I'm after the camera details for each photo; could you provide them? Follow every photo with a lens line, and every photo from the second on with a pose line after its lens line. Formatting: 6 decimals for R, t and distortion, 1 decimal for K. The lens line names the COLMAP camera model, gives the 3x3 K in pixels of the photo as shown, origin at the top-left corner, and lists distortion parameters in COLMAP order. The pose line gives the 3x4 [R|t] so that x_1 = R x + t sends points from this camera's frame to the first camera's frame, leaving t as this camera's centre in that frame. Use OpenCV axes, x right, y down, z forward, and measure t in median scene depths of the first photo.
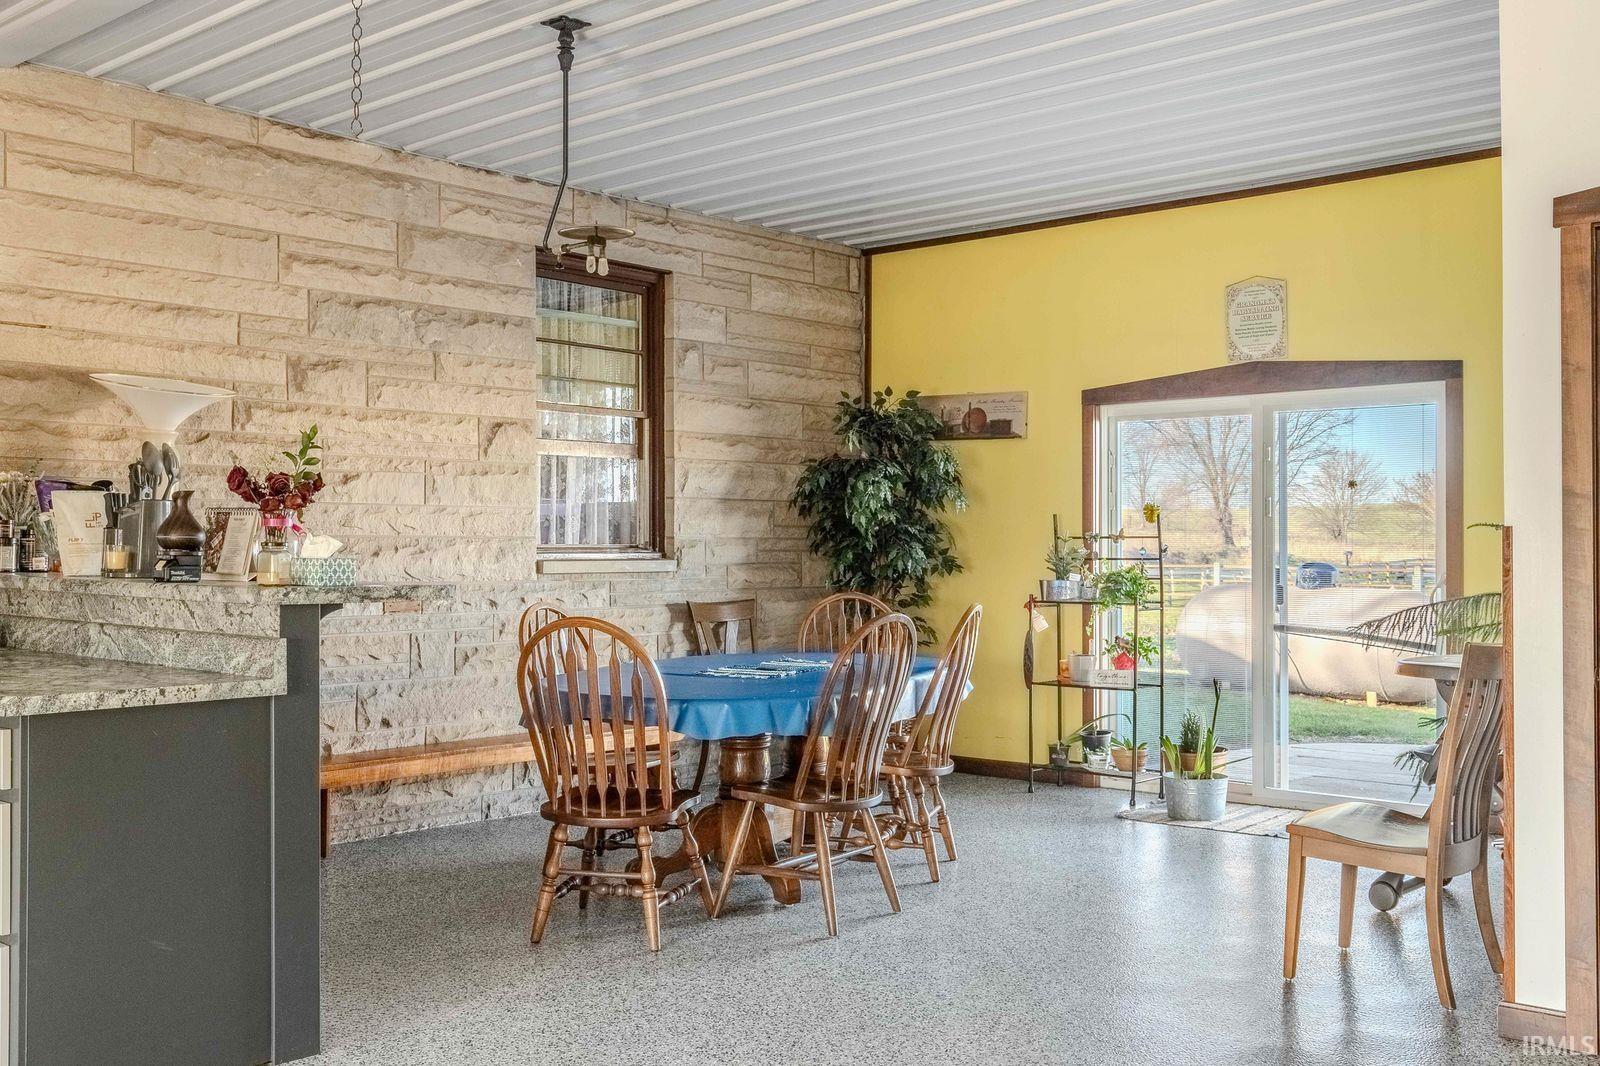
lens RADIAL K [[1527.1, 0, 769.6], [0, 1527.1, 532.1], [0, 0, 1]] dist [0.006814, 0.005352]
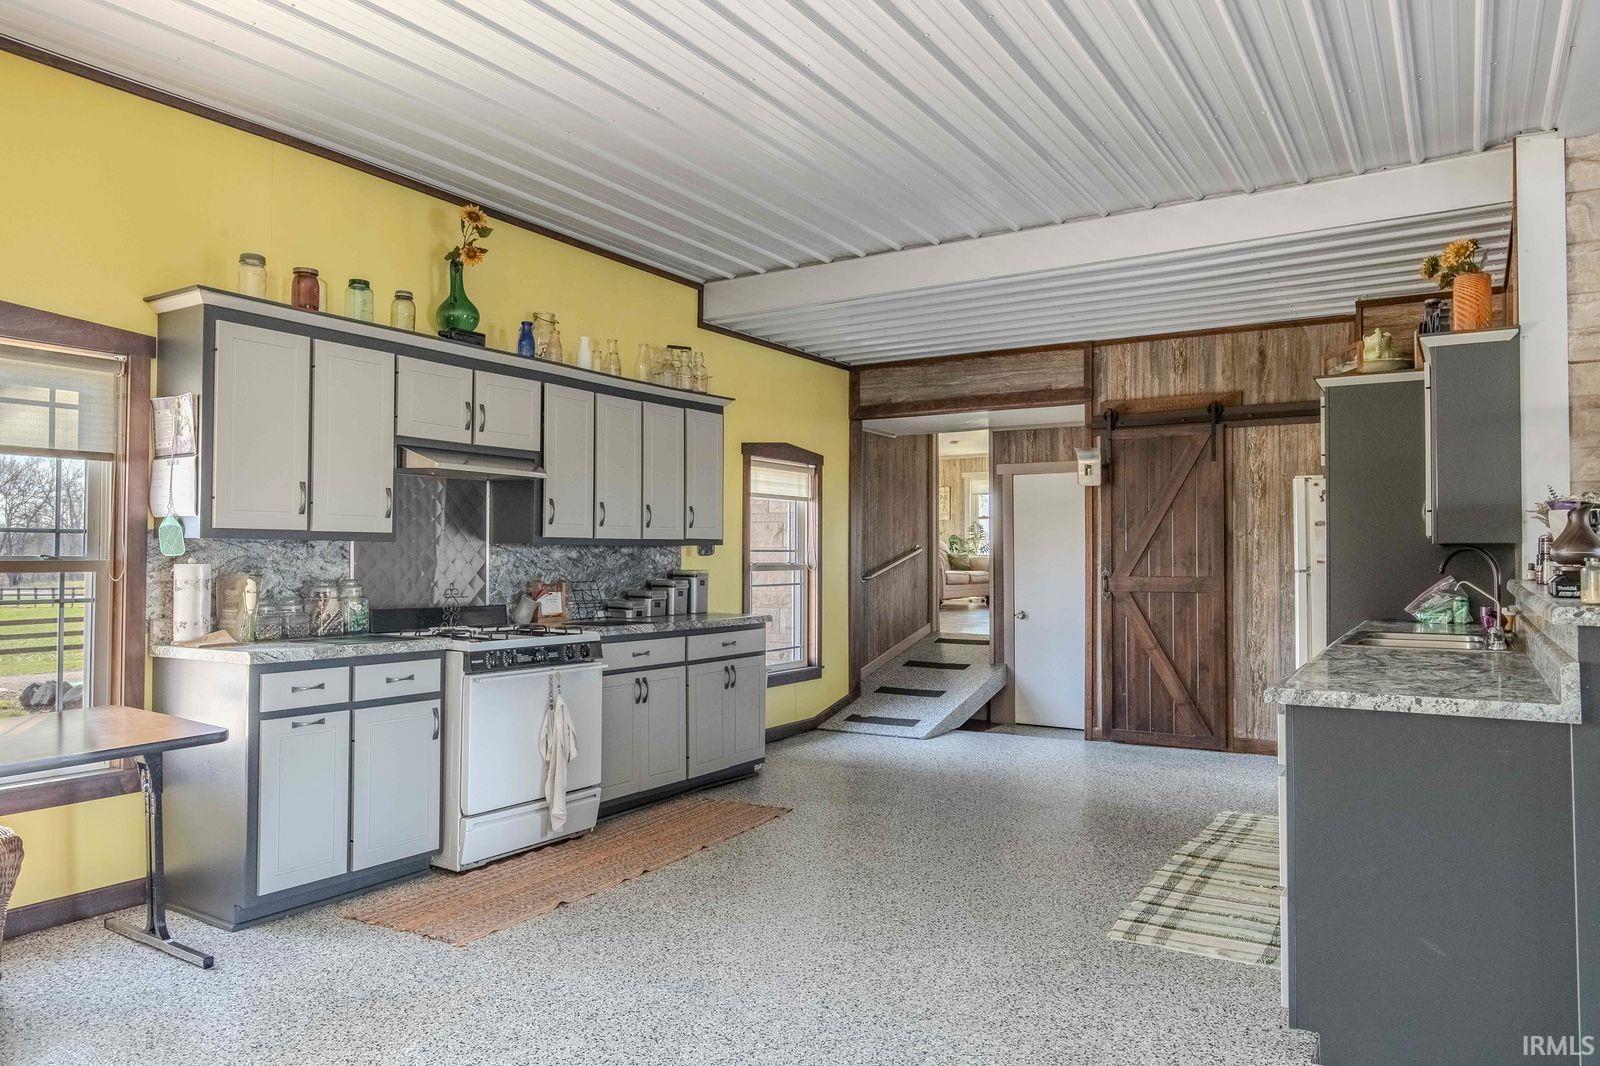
lens RADIAL K [[1072.5, 0, 797.1], [0, 1072.5, 528.4], [0, 0, 1]] dist [-0.001176, -0.002043]
pose [[0.175685, -0.027050, -0.984075, 0.155959], [0.005754, 0.999634, -0.026450, 0.002359], [0.984430, -0.001015, 0.175776, 0.283699]]
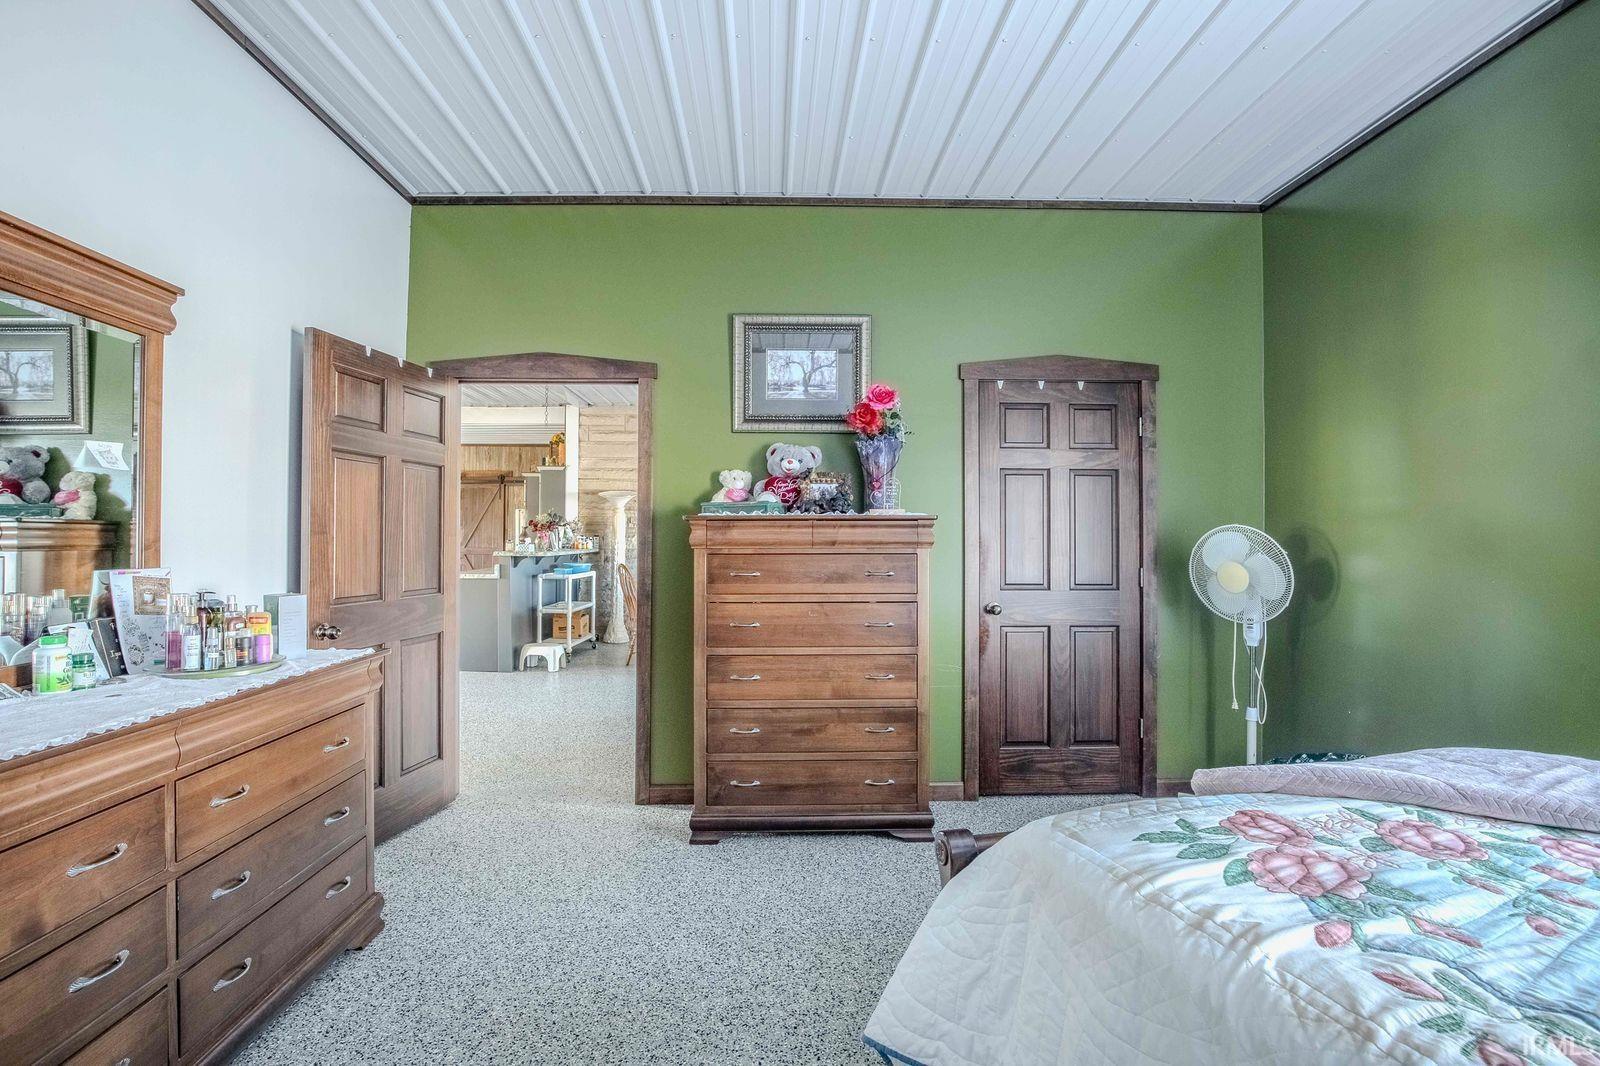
lens RADIAL K [[728.8, 0, 793.8], [0, 728.8, 540.6], [0, 0, 1]] dist [0.001378, 0.000205]
pose [[0.695105, 0.002174, -0.718905, 1.048373], [0.004560, 0.999962, 0.007433, -0.002233], [0.718894, -0.008445, 0.695069, 0.154073]]
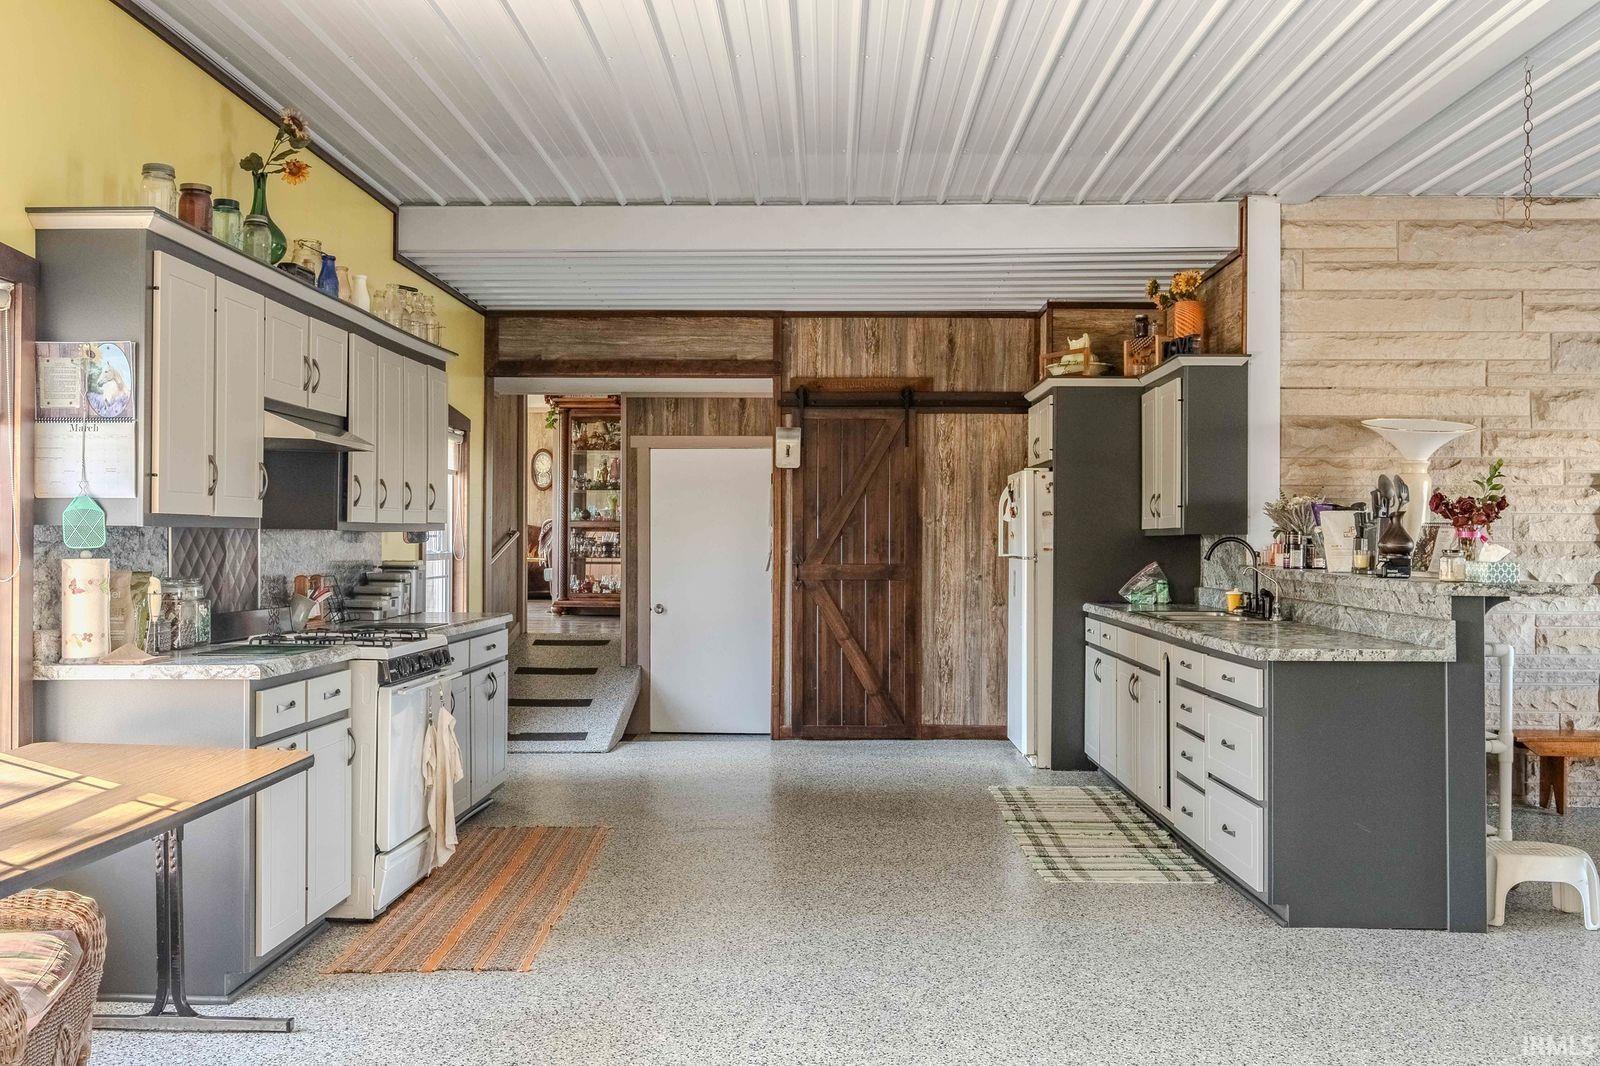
lens RADIAL K [[1433.7, 0, 800.0], [0, 1433.7, 533.0], [0, 0, 1]] dist [-0.000340, -0.002347]
pose [[0.652862, -0.002600, -0.757472, 0.180626], [0.003372, 0.999994, -0.000527, -0.006589], [0.757469, -0.002210, 0.652867, -0.185495]]
